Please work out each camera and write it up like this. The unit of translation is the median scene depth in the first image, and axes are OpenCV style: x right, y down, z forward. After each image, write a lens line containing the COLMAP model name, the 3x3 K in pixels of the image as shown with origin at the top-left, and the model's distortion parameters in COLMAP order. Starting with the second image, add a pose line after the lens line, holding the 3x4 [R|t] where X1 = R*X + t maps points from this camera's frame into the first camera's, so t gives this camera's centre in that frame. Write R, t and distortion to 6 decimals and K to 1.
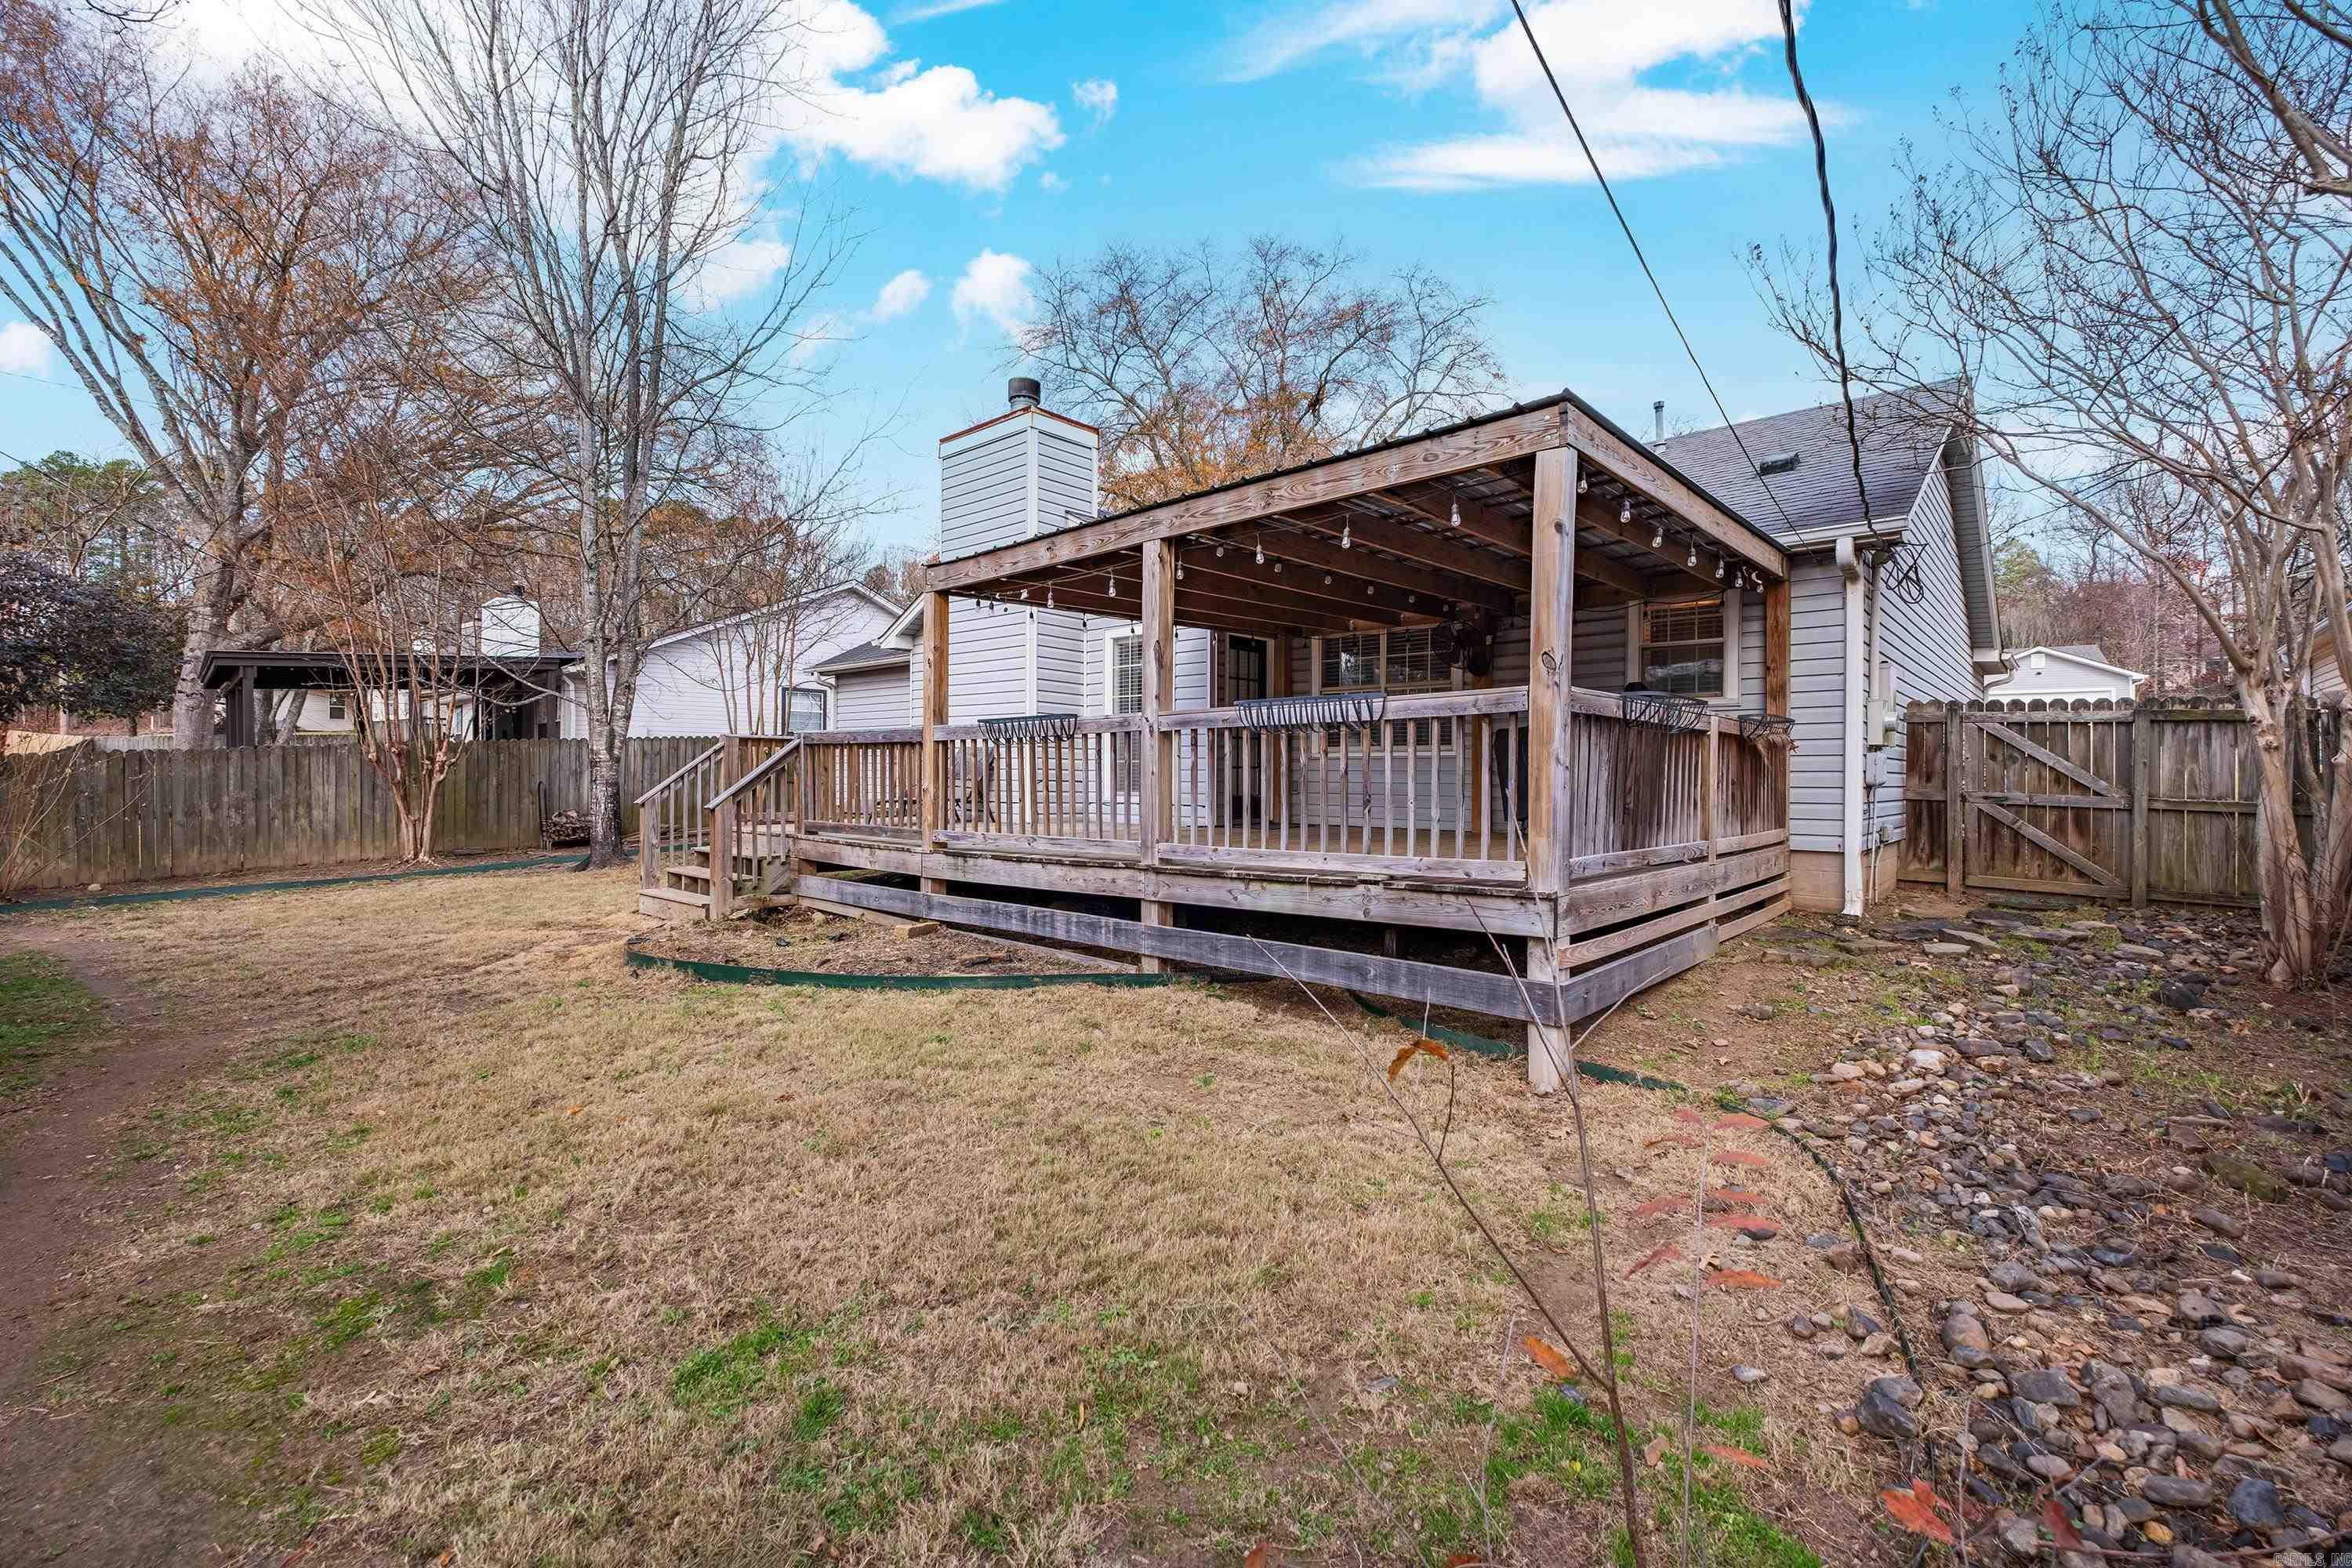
lens RADIAL K [[1007.0, 0, 1177.0], [0, 1007.0, 777.7], [0, 0, 1]] dist [0.000369, -0.000188]
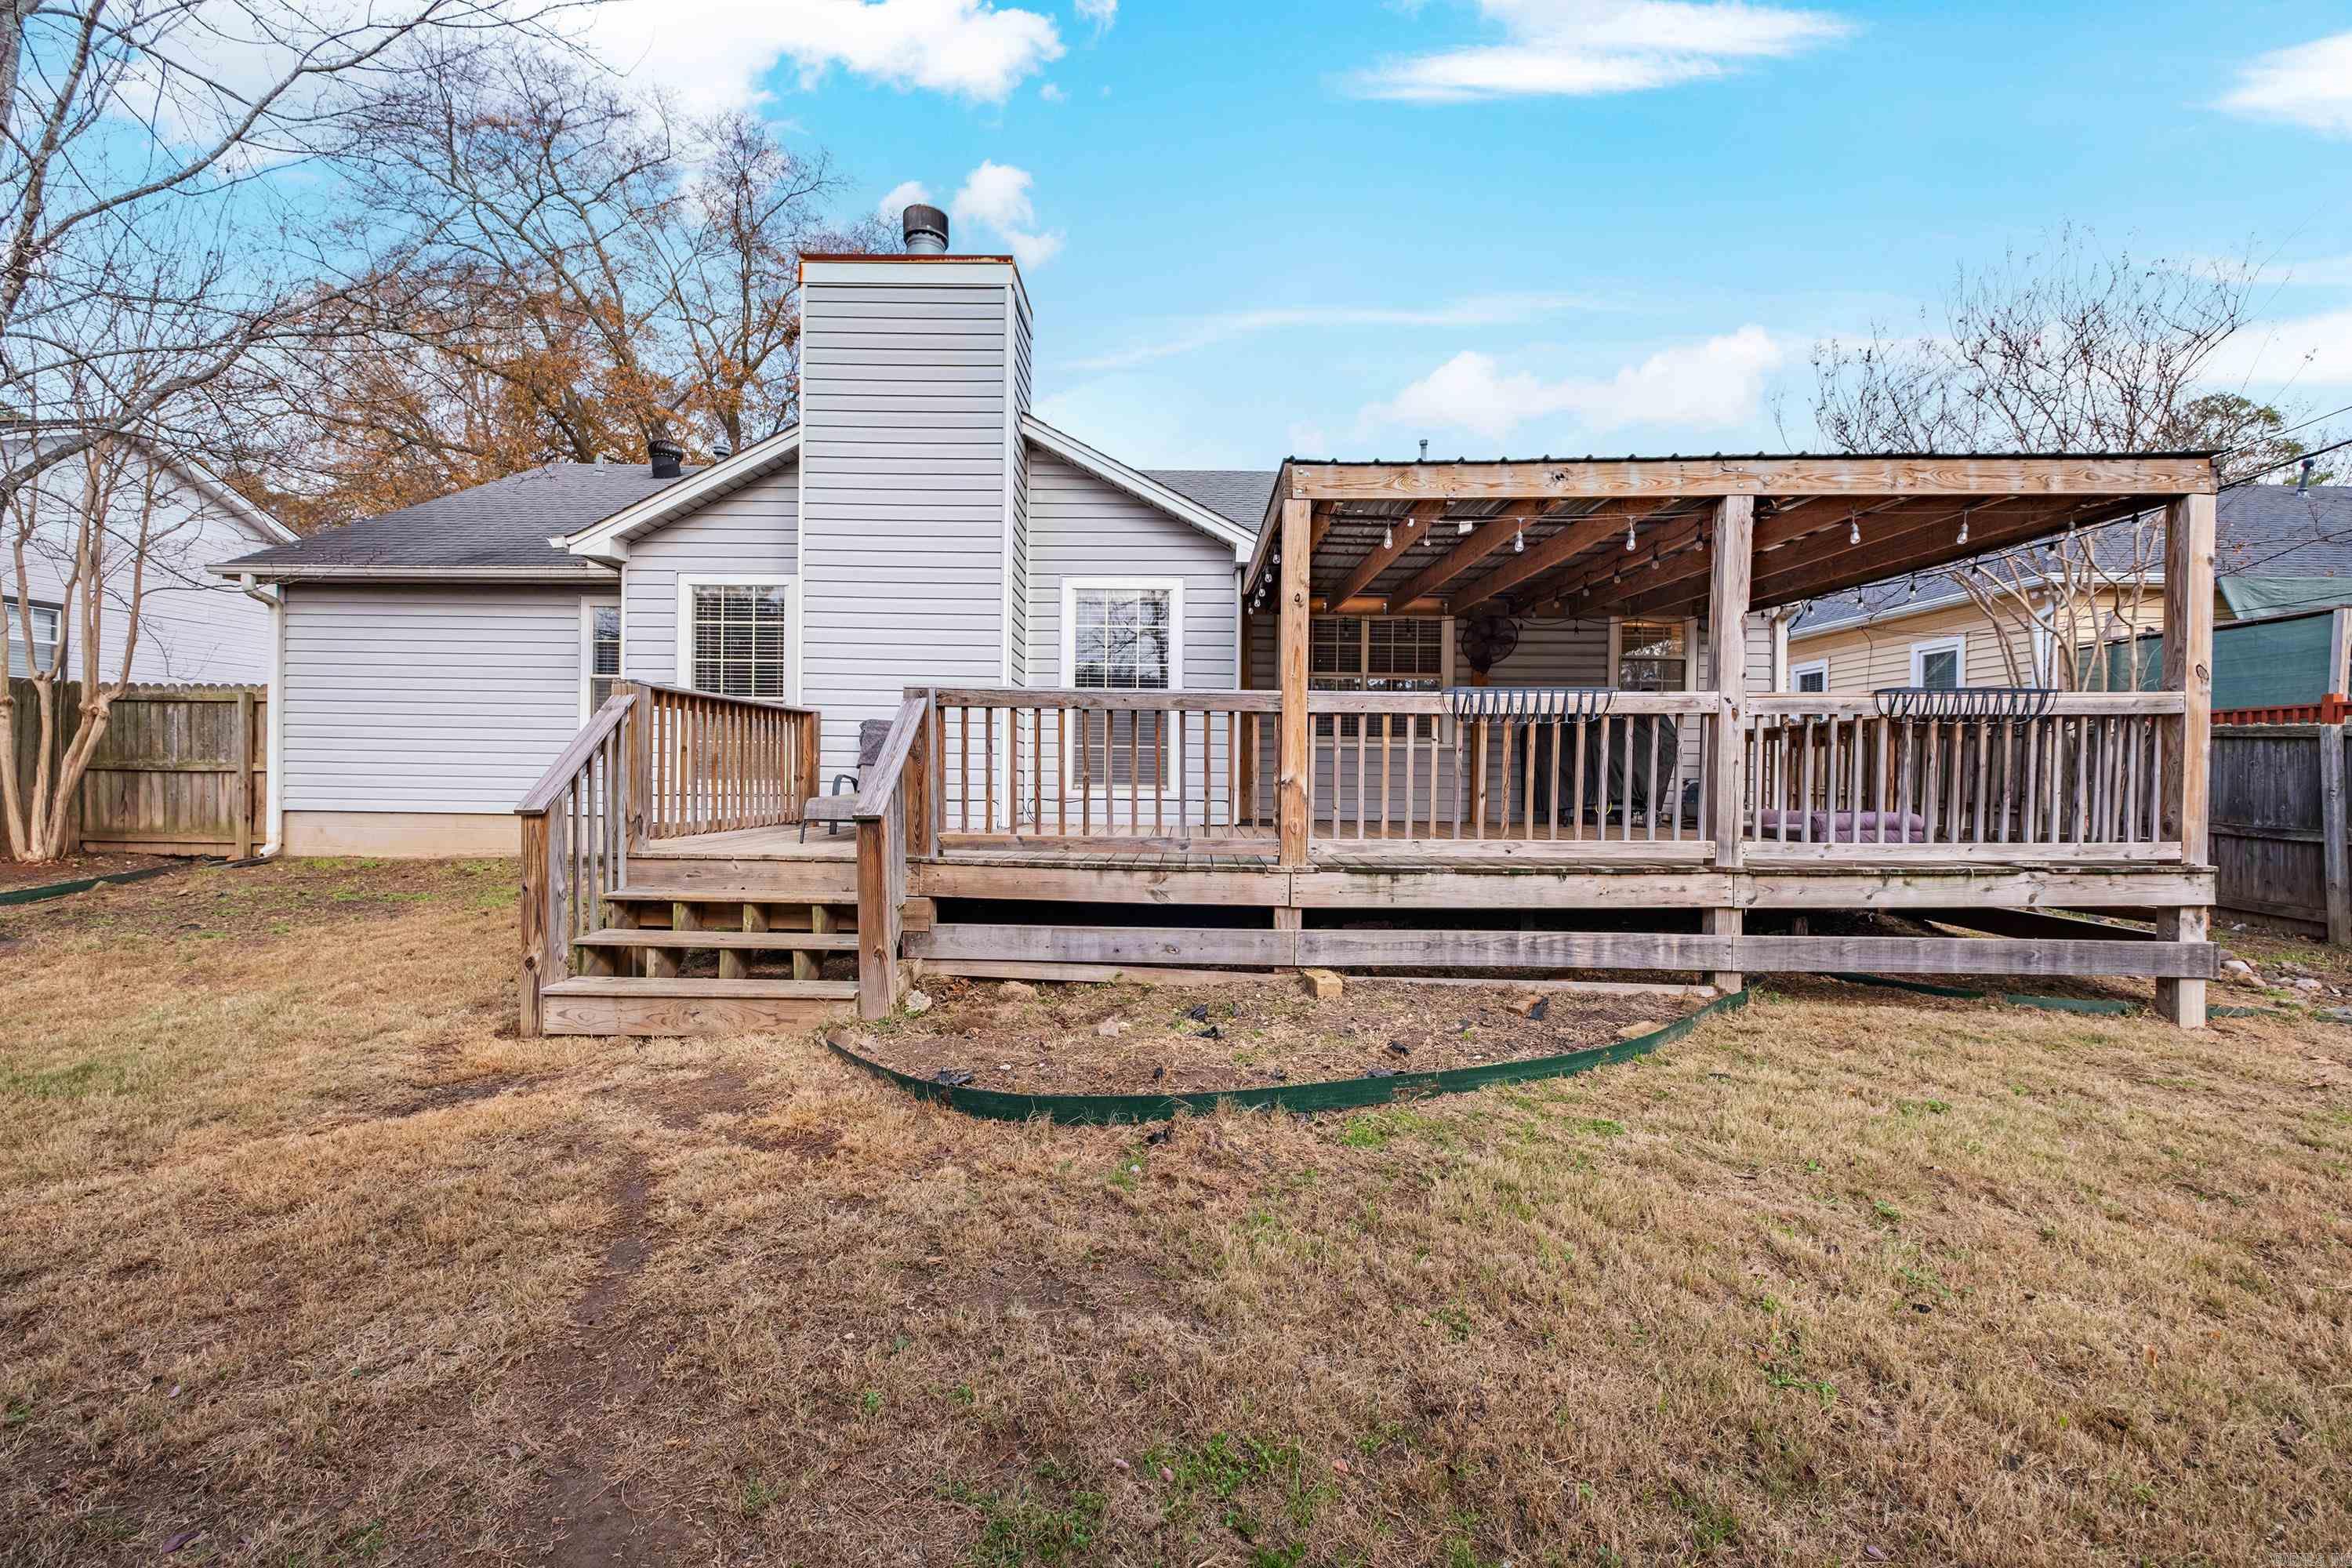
lens RADIAL K [[991.3, 0, 1159.9], [0, 991.3, 775.7], [0, 0, 1]] dist [0.002593, -0.000015]
pose [[0.742678, 0.004617, 0.669633, -0.938829], [-0.007002, 0.999975, 0.000871, 0.009711], [-0.669612, -0.005335, 0.742692, 0.673798]]
